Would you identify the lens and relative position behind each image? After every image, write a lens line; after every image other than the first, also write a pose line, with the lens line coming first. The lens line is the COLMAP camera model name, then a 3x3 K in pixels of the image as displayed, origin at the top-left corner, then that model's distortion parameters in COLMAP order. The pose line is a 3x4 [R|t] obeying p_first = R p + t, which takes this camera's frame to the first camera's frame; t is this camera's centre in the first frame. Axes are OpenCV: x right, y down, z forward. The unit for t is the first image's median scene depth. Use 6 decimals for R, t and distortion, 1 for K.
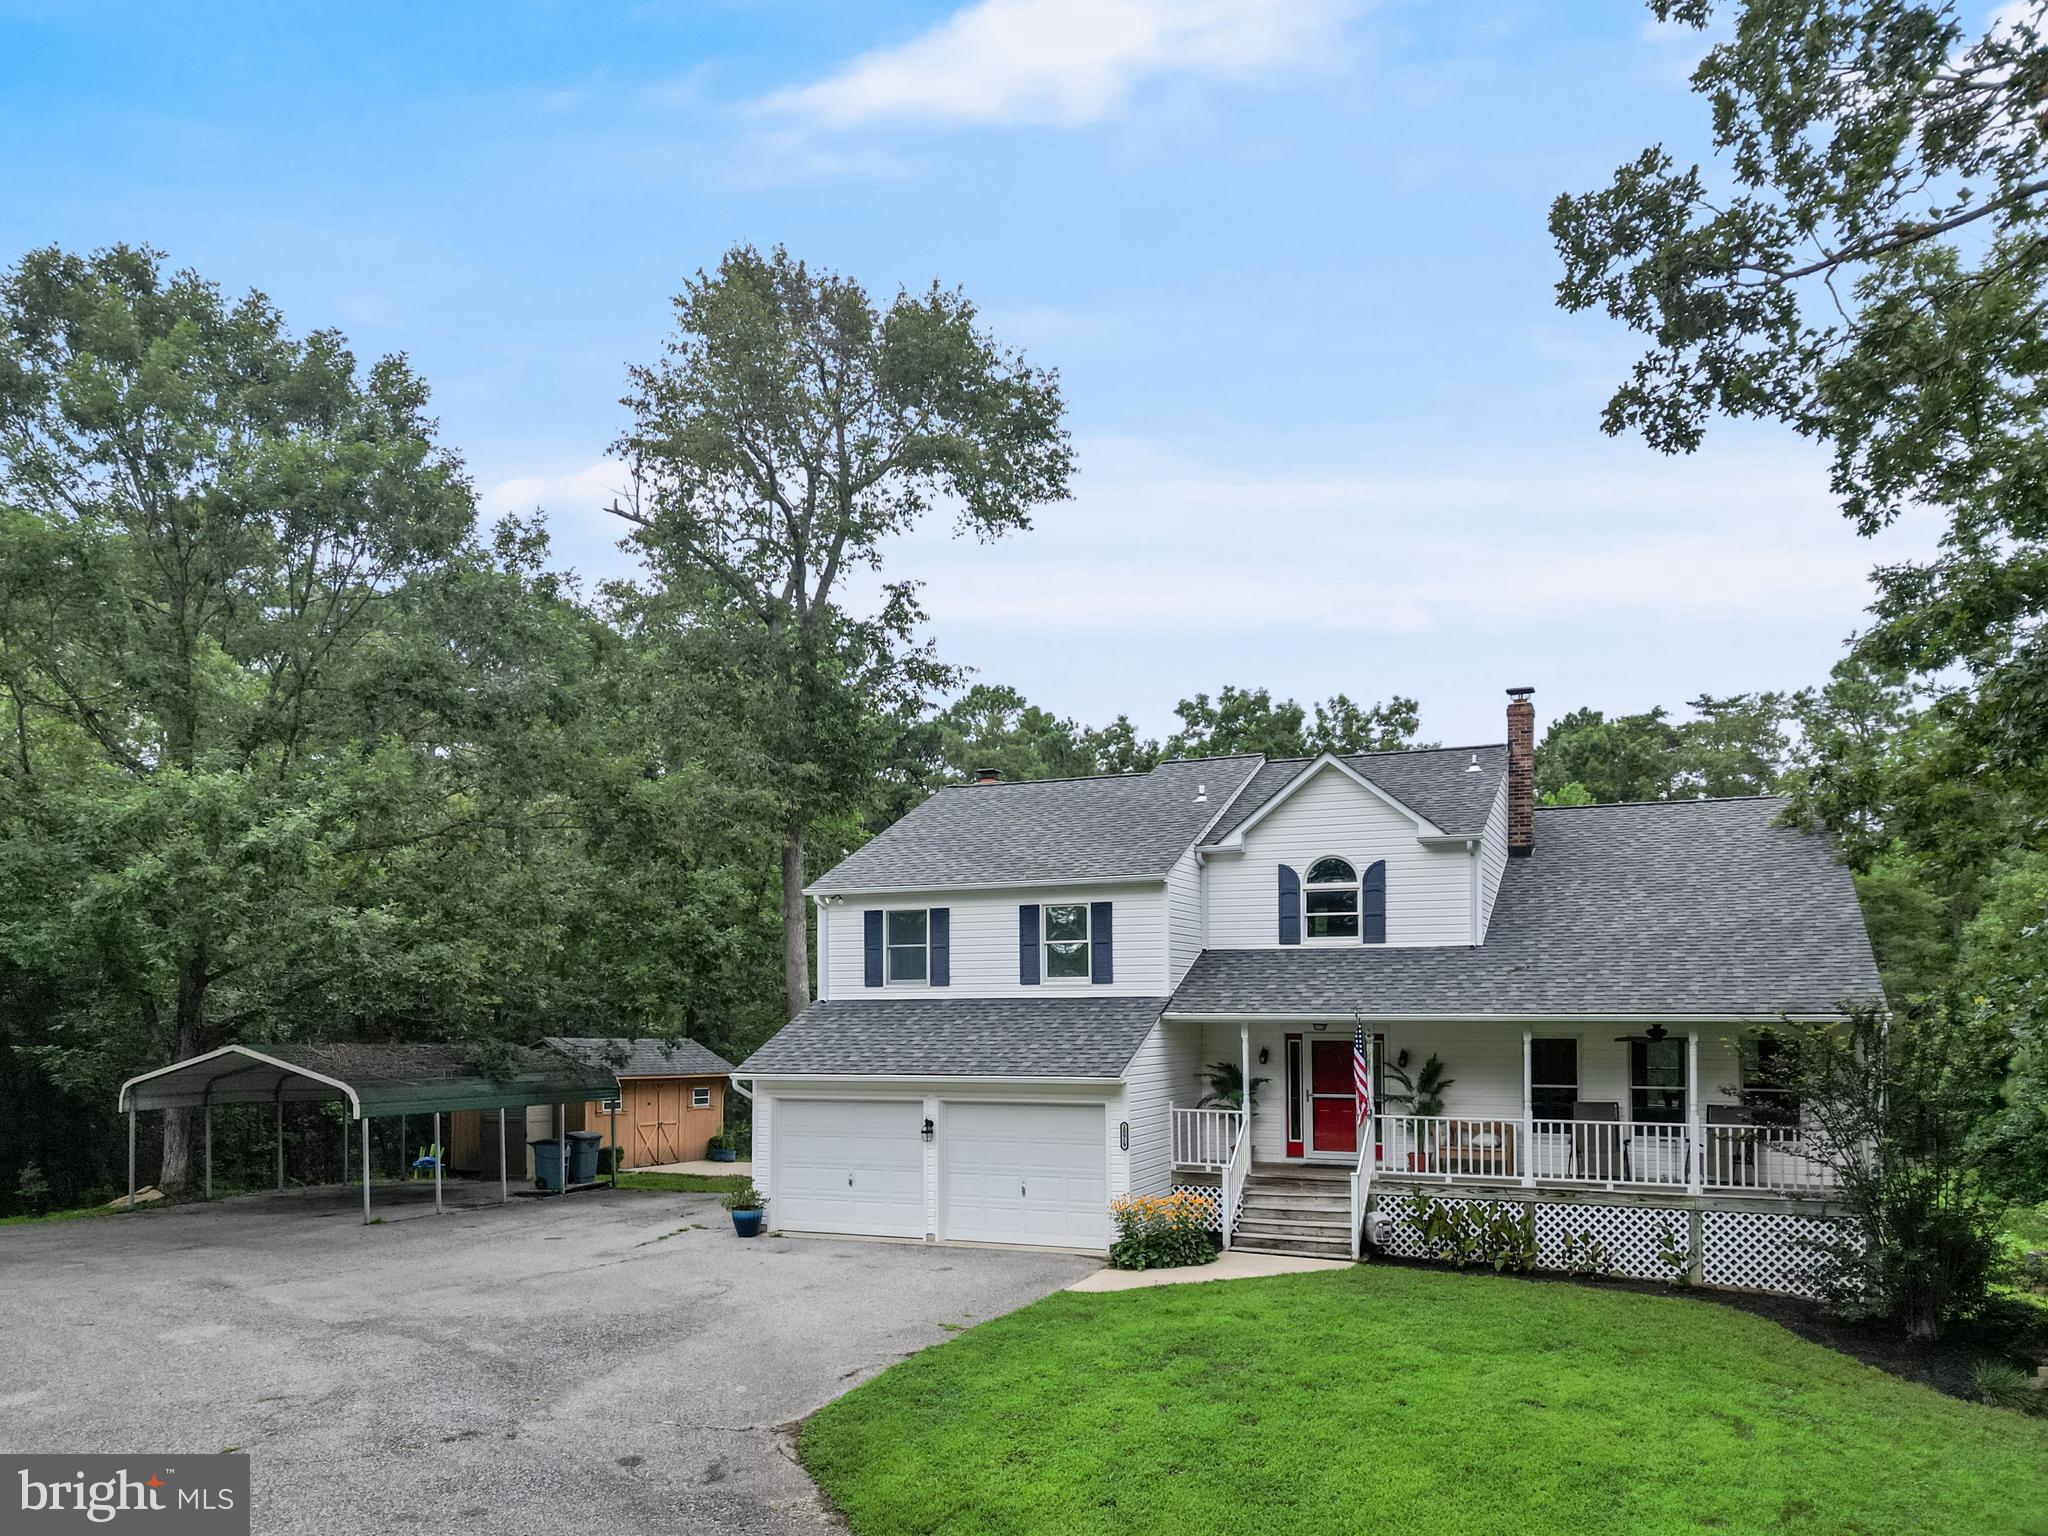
lens RADIAL K [[1434.4, 0, 1056.4], [0, 1434.4, 820.4], [0, 0, 1]] dist [0.074163, -0.076388]
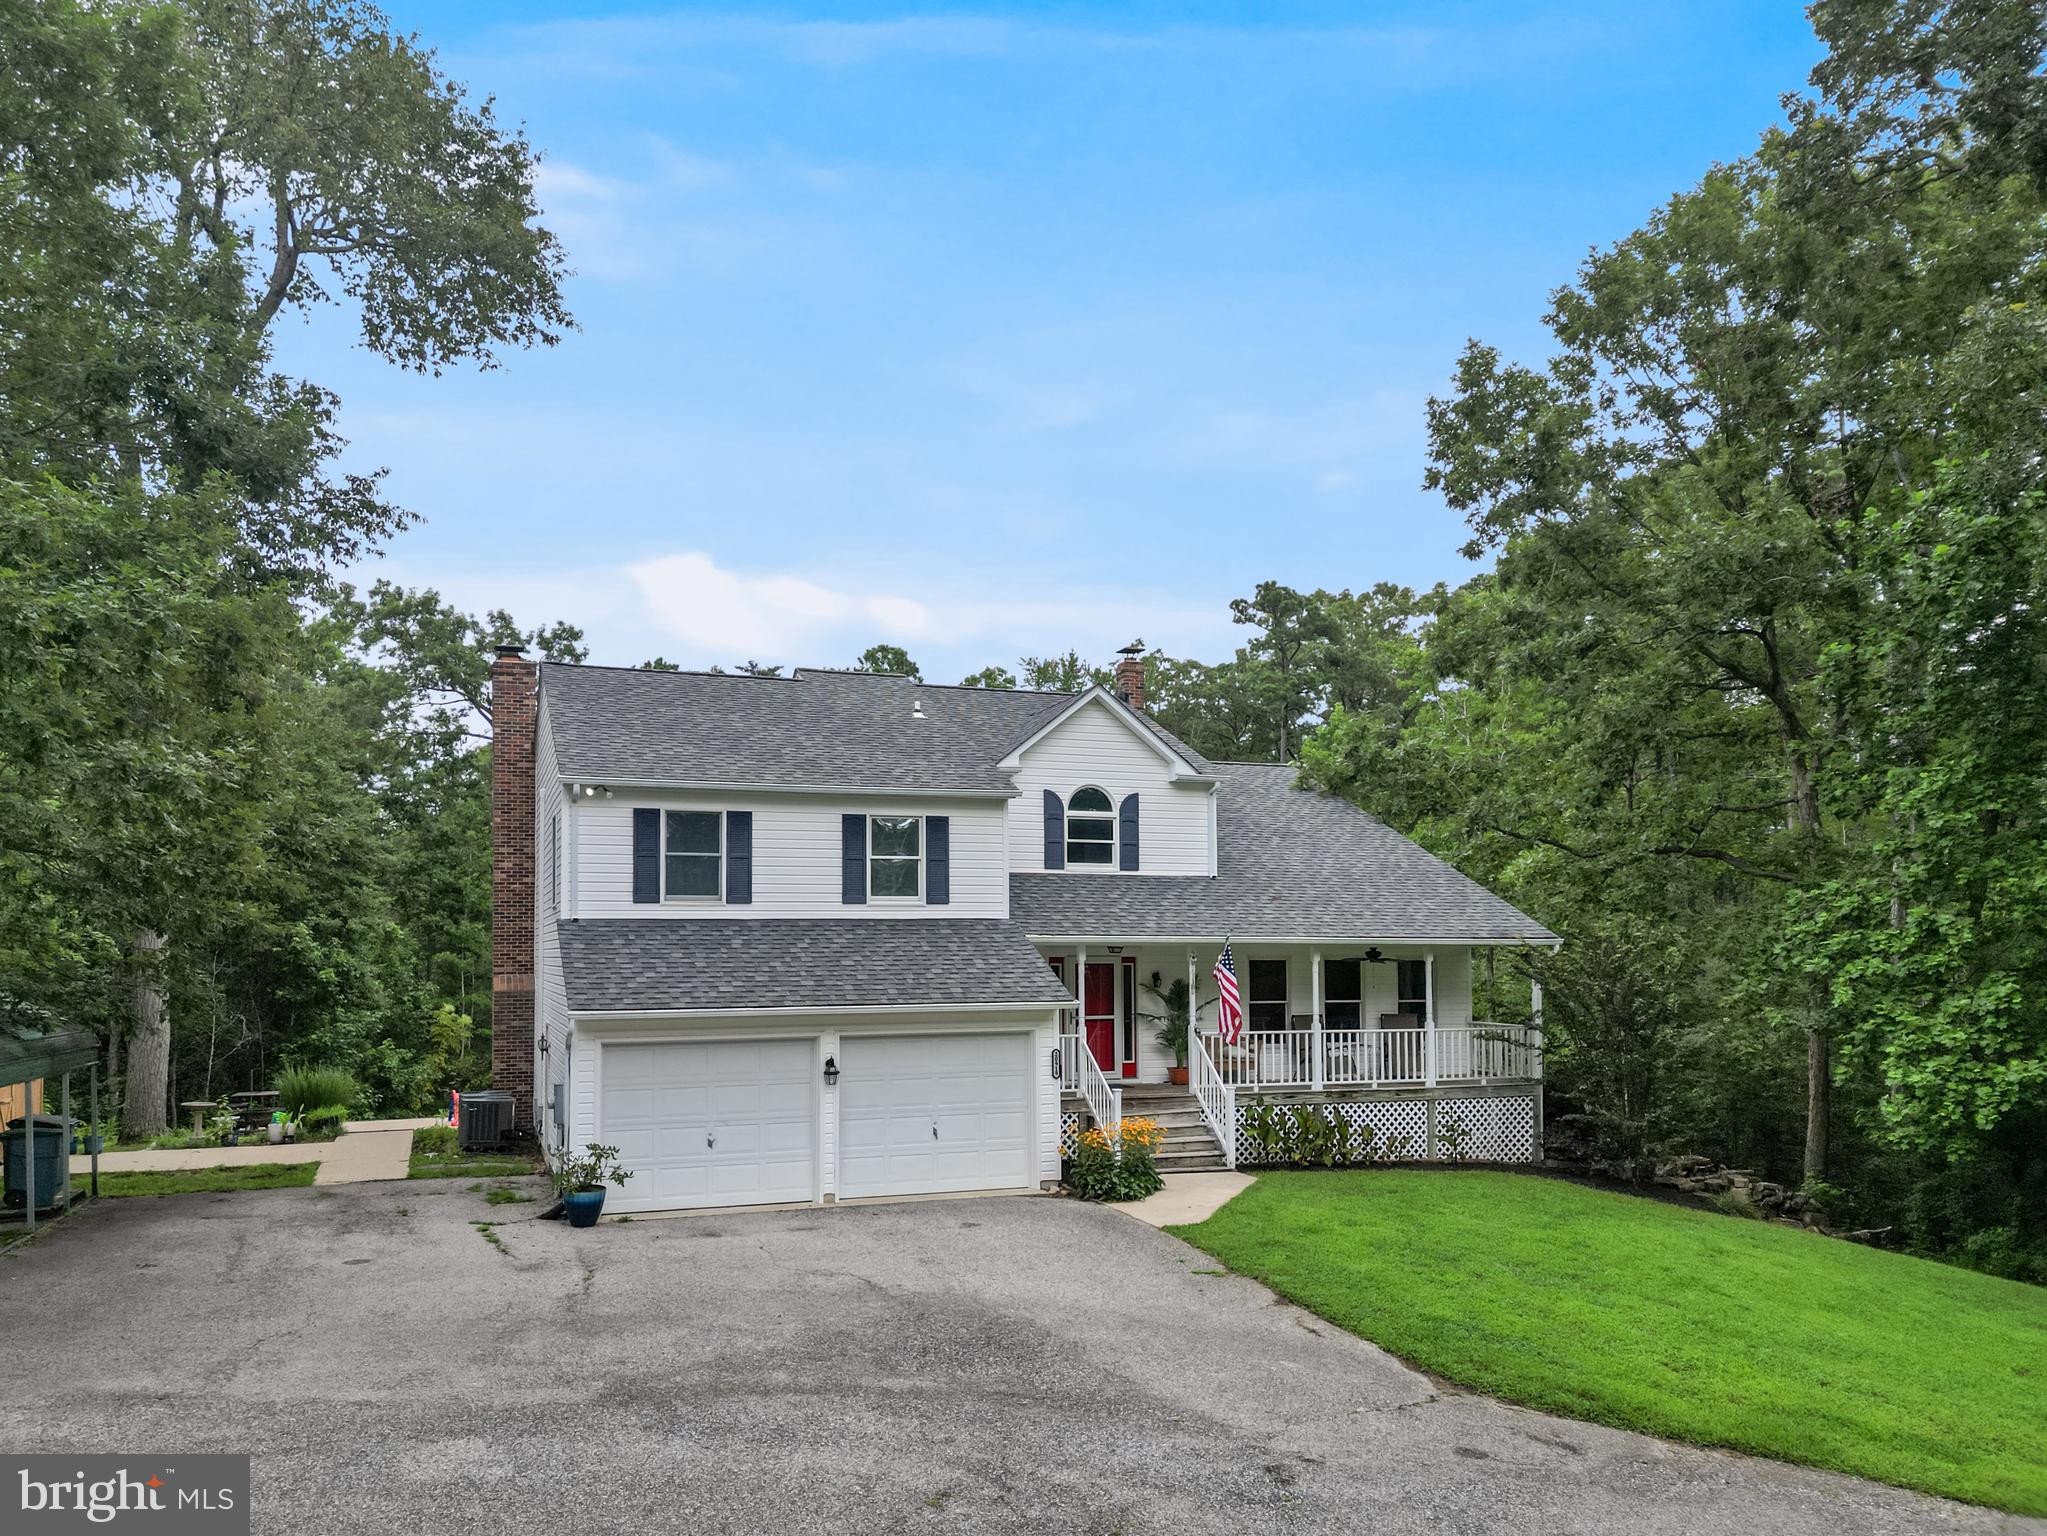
lens RADIAL K [[1414.7, 0, 1017.5], [0, 1414.7, 770.1], [0, 0, 1]] dist [0.076840, -0.074093]
pose [[0.751325, 0.085771, 0.654335, -0.522496], [-0.087990, 0.995685, -0.029483, 0.049548], [-0.654040, -0.035424, 0.755630, 0.279059]]
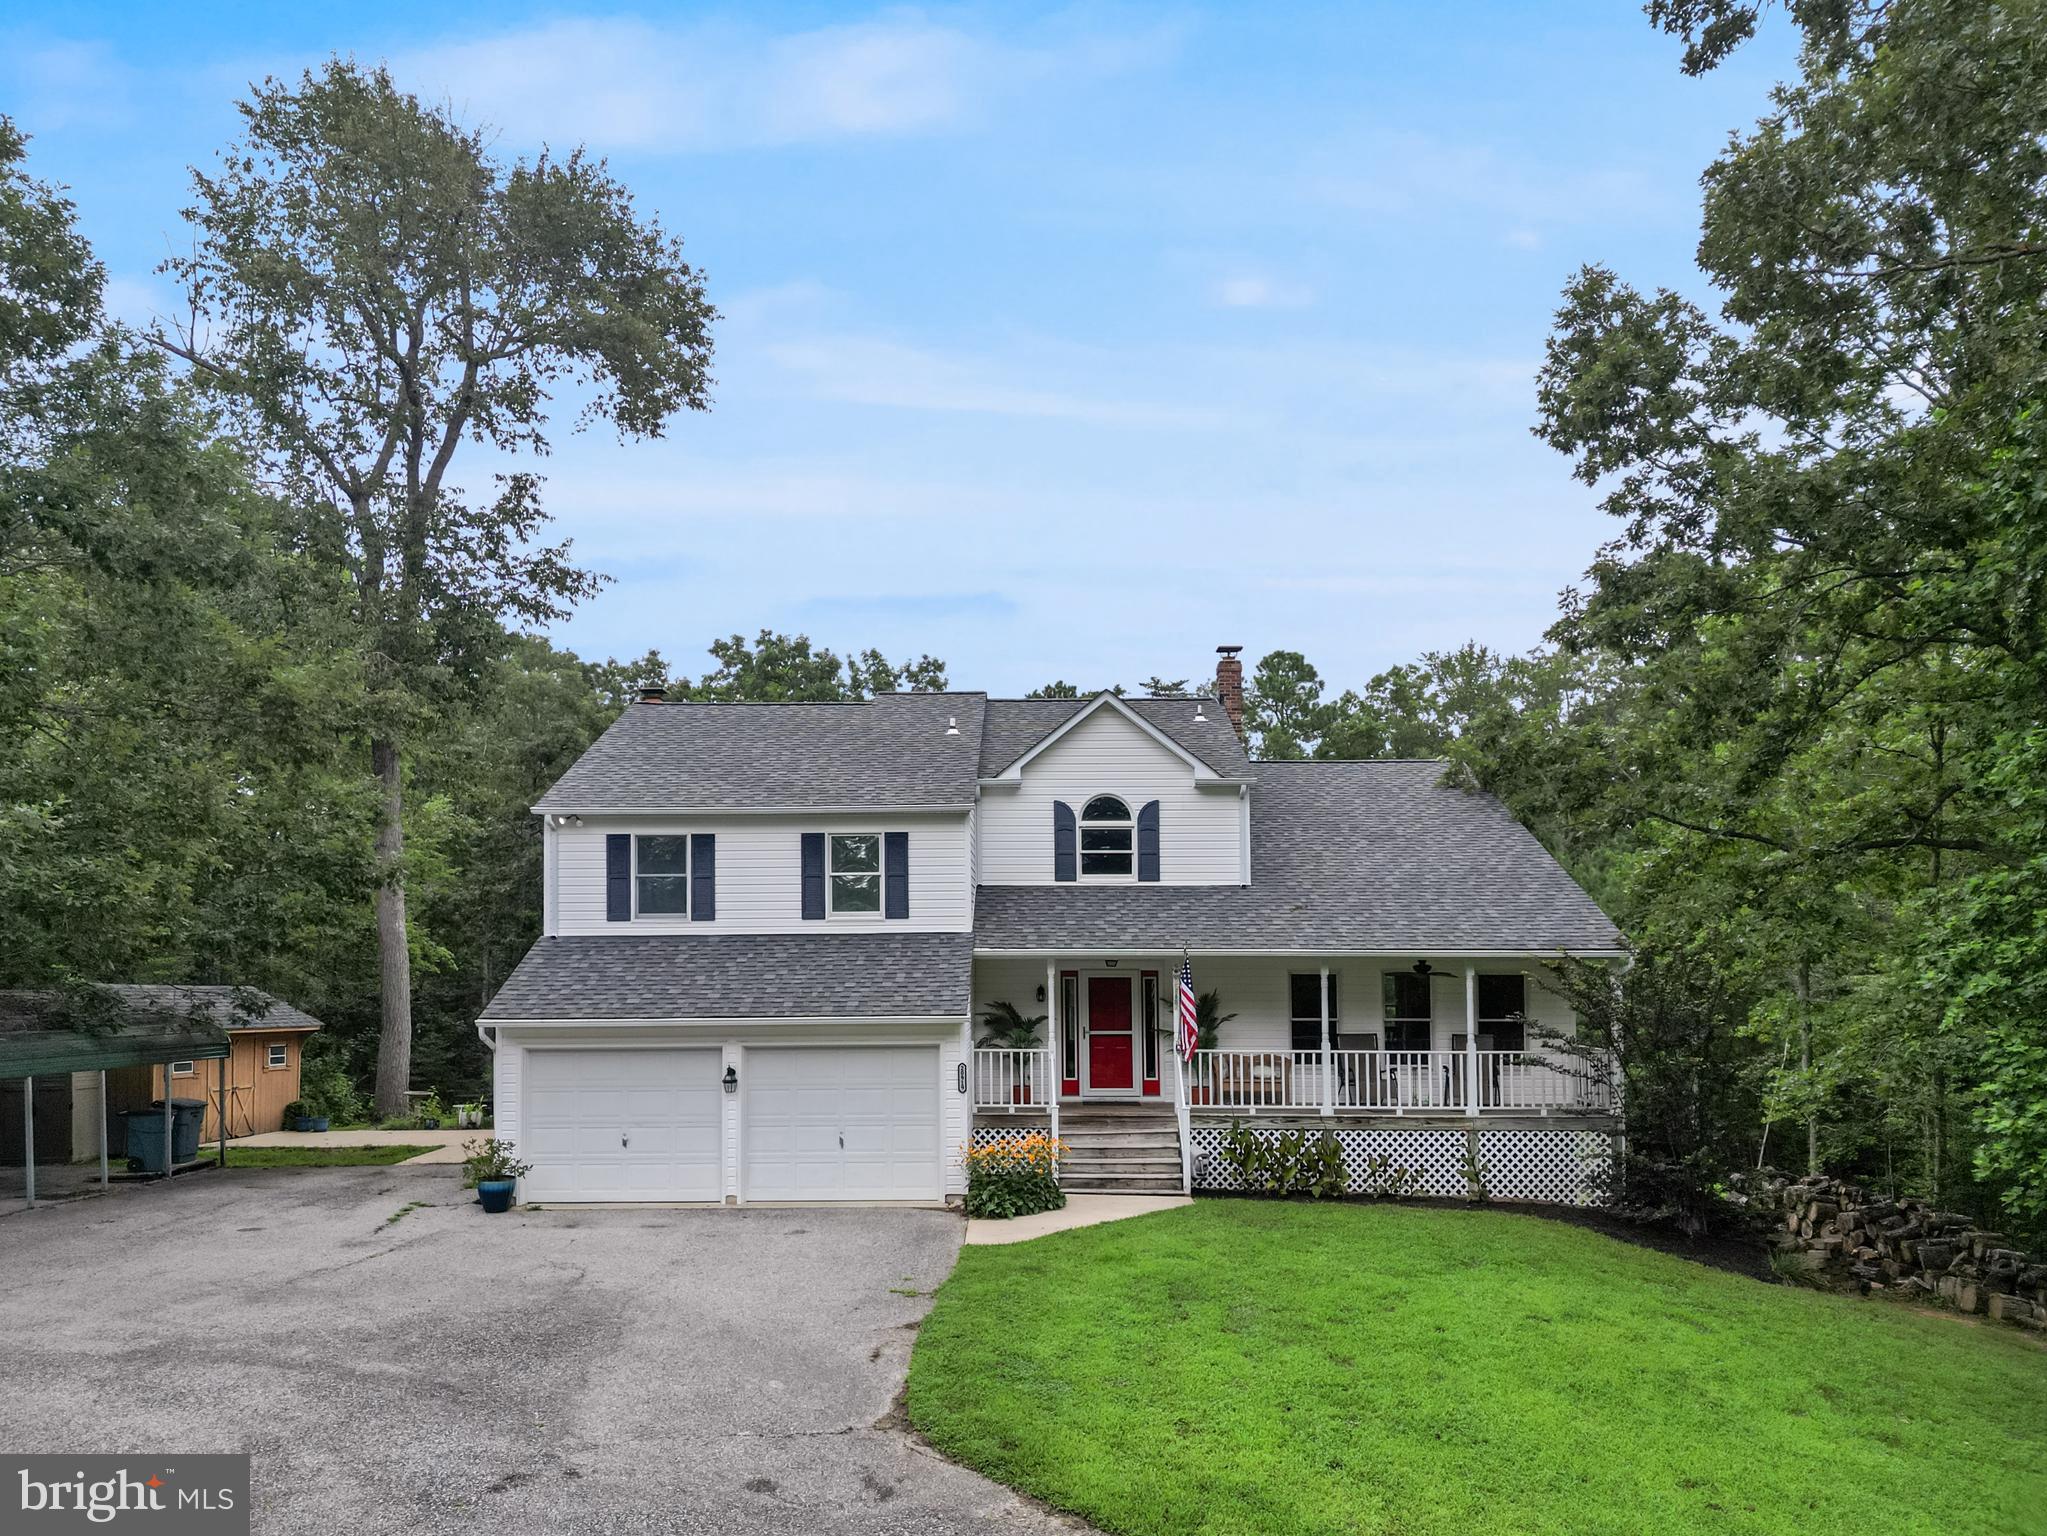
lens RADIAL K [[1414.7, 0, 1017.5], [0, 1414.7, 770.1], [0, 0, 1]] dist [0.076840, -0.074093]
pose [[0.930709, 0.050907, 0.362201, -0.231548], [-0.049336, 0.998690, -0.013591, 0.024969], [-0.362419, -0.005220, 0.932001, 0.105577]]
